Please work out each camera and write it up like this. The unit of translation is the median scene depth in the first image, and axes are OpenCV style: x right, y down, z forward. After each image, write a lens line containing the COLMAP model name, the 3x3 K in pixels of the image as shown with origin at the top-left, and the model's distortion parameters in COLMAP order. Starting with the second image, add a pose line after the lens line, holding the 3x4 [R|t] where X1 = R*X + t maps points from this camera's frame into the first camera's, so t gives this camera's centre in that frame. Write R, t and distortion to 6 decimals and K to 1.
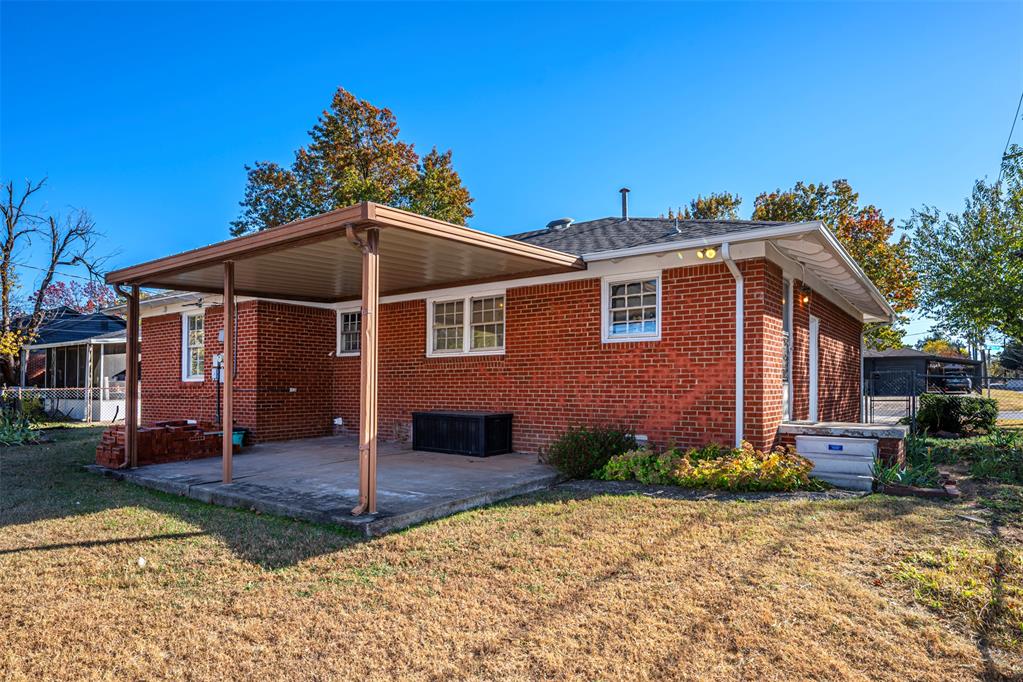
lens RADIAL K [[593.0, 0, 510.5], [0, 593.0, 377.3], [0, 0, 1]] dist [0.001642, 0.000531]
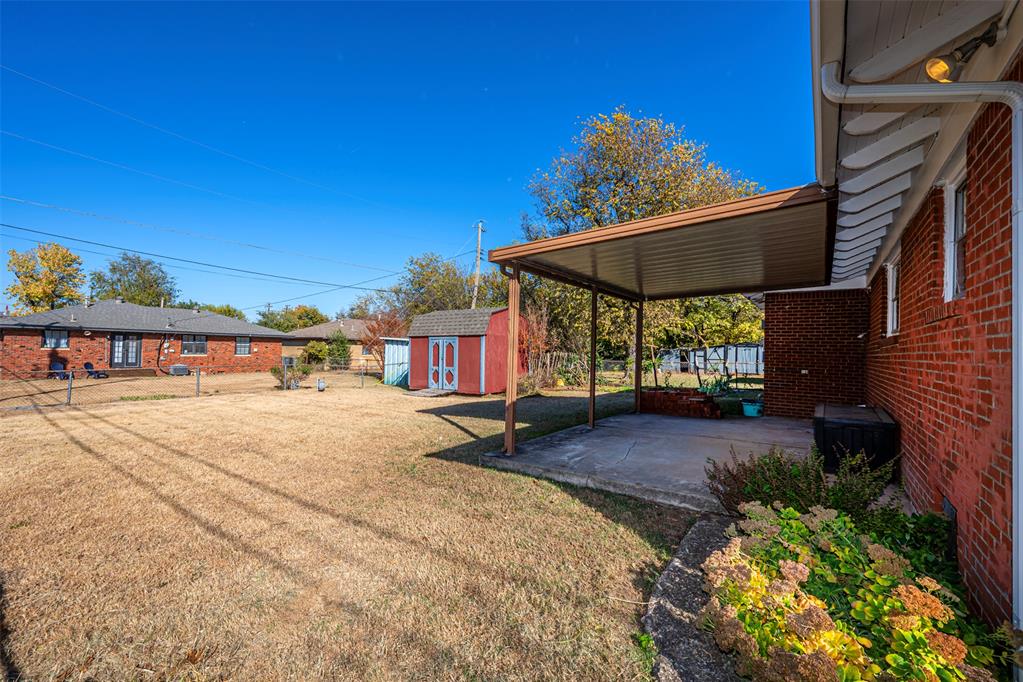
lens RADIAL K [[418.6, 0, 511.5], [0, 418.6, 341.0], [0, 0, 1]] dist [-0.000114, 0.000003]
pose [[0.009458, -0.022999, -0.999691, 0.425225], [-0.006770, 0.999711, -0.023063, -0.014635], [0.999932, 0.006986, 0.009300, 0.520633]]
